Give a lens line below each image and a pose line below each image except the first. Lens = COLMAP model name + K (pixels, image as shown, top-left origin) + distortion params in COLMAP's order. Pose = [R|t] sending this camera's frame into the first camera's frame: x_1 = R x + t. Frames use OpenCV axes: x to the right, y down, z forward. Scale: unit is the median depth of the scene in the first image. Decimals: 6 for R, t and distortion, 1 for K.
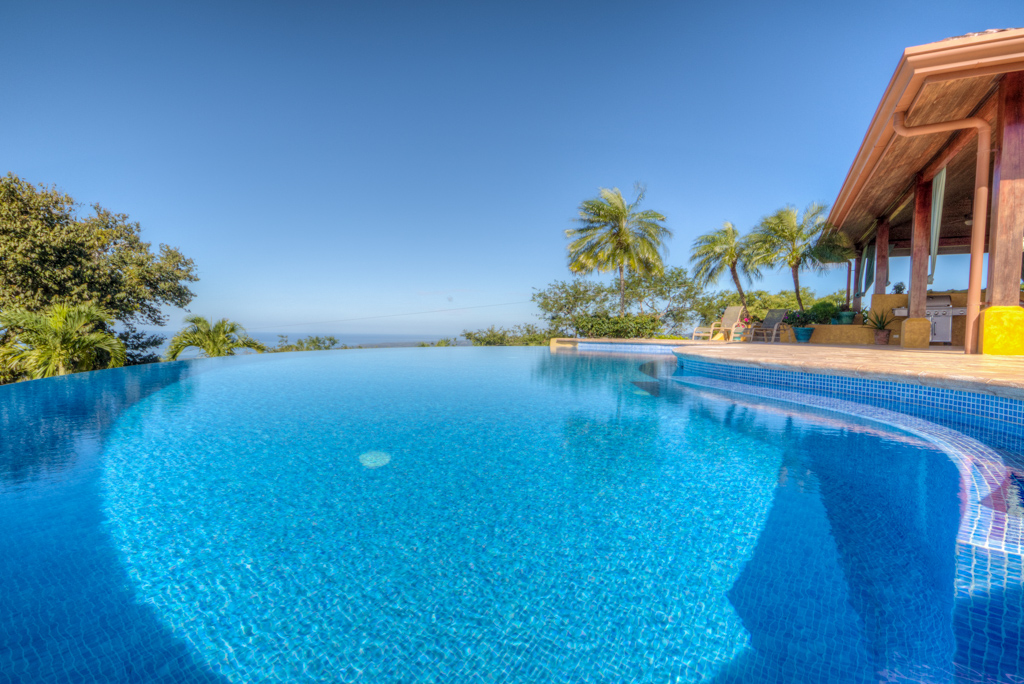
lens RADIAL K [[534.1, 0, 514.2], [0, 534.1, 356.0], [0, 0, 1]] dist [0.022758, 0.000766]
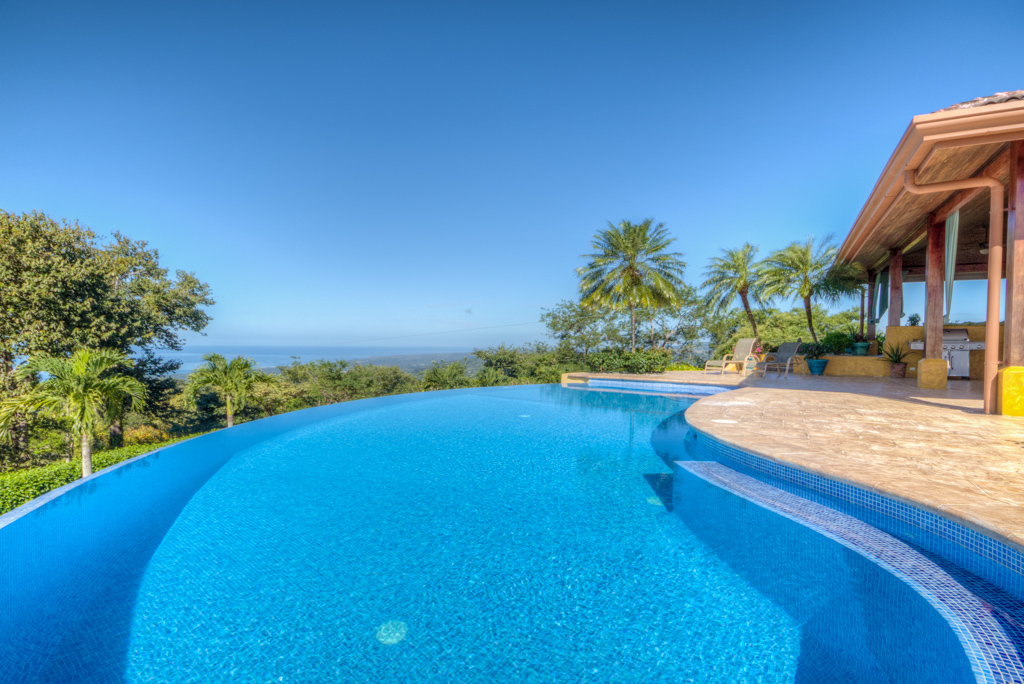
lens RADIAL K [[532.0, 0, 512.5], [0, 532.0, 354.5], [0, 0, 1]] dist [0.036112, -0.008786]
pose [[0.999713, -0.010285, -0.021614, -0.002780], [0.009830, 0.999731, -0.021030, -0.046585], [0.021825, 0.020812, 0.999545, -0.005266]]
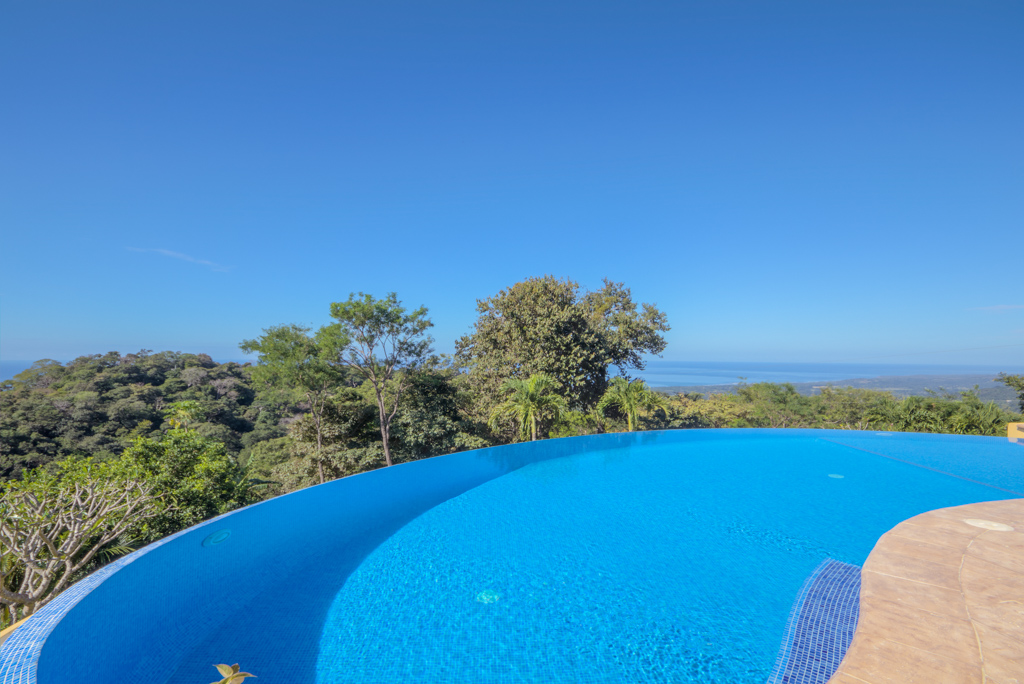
lens RADIAL K [[527.9, 0, 518.4], [0, 527.9, 370.5], [0, 0, 1]] dist [0.058911, 0.000607]
pose [[0.636931, 0.009785, -0.770859, 0.226136], [-0.029463, 0.999498, -0.011656, -0.073544], [0.770358, 0.030136, 0.636899, 0.030739]]
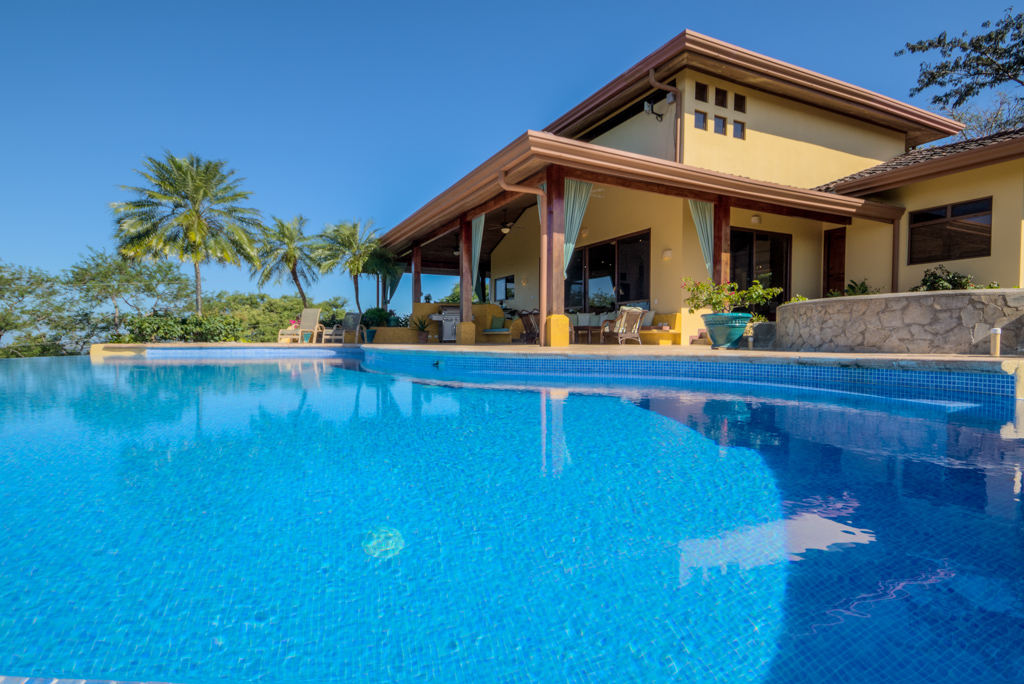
lens RADIAL K [[532.0, 0, 512.5], [0, 532.0, 354.5], [0, 0, 1]] dist [0.036112, -0.008786]
pose [[0.588574, -0.038854, 0.807509, -0.184433], [0.045347, 0.998859, 0.015008, -0.004050], [-0.807170, 0.027785, 0.589665, 0.099230]]
